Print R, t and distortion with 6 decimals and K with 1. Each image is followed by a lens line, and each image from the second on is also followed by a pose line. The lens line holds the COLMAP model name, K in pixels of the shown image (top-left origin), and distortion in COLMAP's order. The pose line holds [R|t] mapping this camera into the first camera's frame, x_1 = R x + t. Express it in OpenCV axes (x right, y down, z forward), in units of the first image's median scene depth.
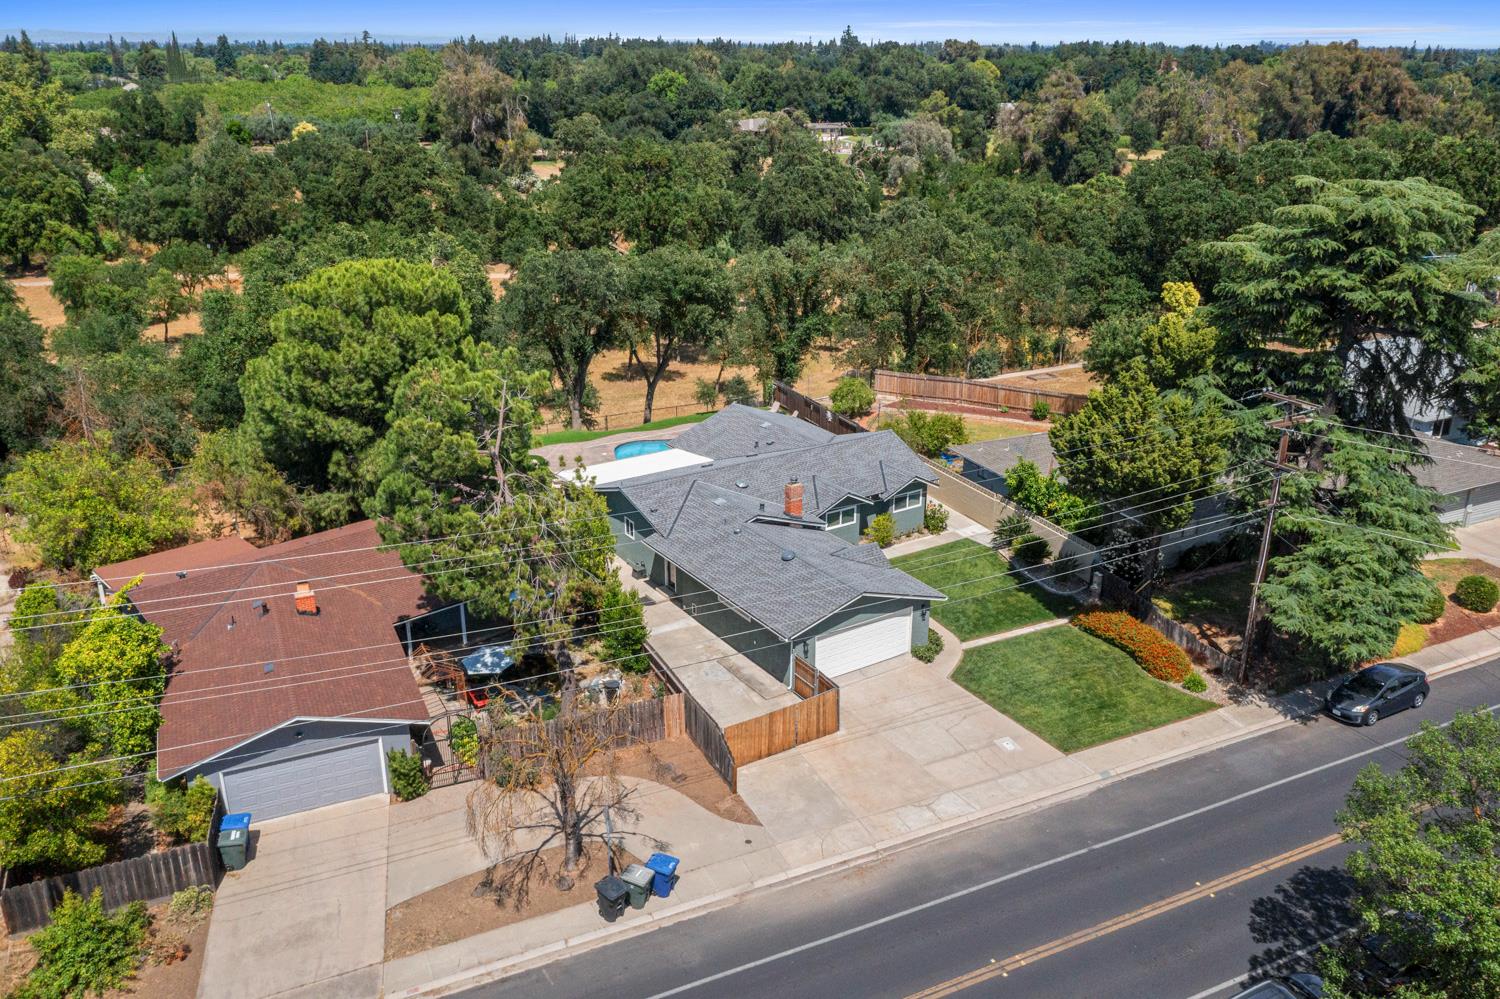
lens RADIAL K [[1189.6, 0, 750.7], [0, 1189.6, 473.1], [0, 0, 1]] dist [-0.006844, -0.003254]
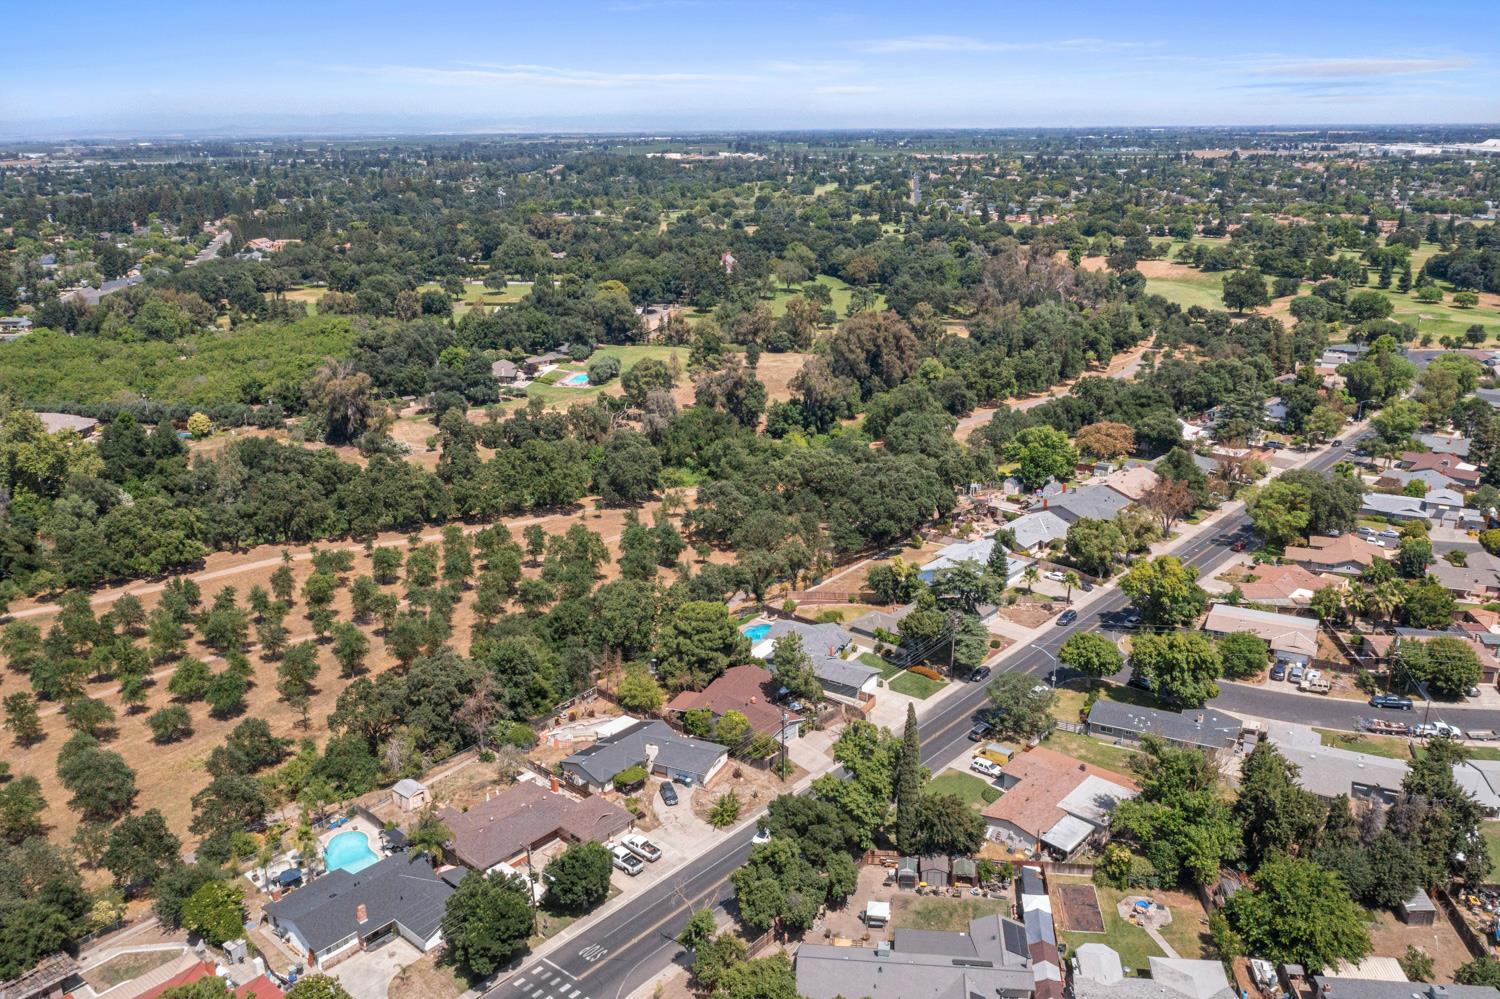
lens RADIAL K [[1189.6, 0, 750.7], [0, 1189.6, 473.1], [0, 0, 1]] dist [-0.006844, -0.003254]
pose [[0.919472, -0.123893, 0.373125, -1.645094], [0.146653, 0.988633, -0.033121, -0.480057], [-0.364780, 0.085174, 0.927190, -2.581339]]
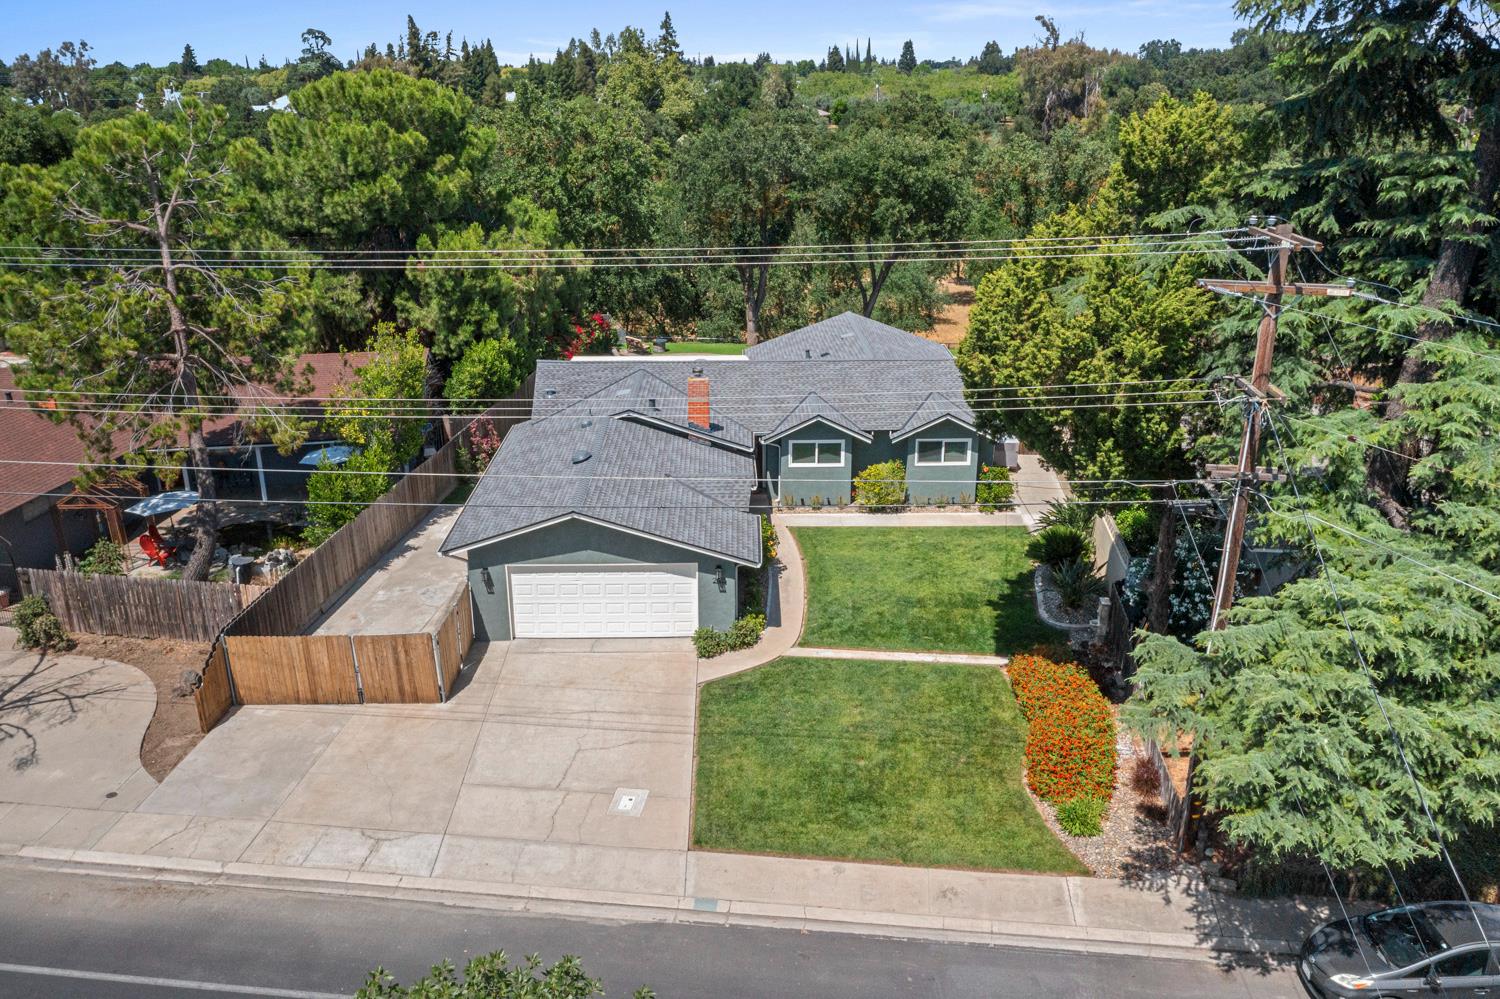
lens RADIAL K [[1189.6, 0, 750.7], [0, 1189.6, 473.1], [0, 0, 1]] dist [-0.006844, -0.003254]
pose [[0.846164, 0.166376, -0.506287, 0.457864], [-0.174999, 0.984083, 0.030910, 0.040019], [0.503371, 0.062445, 0.861811, 0.458725]]
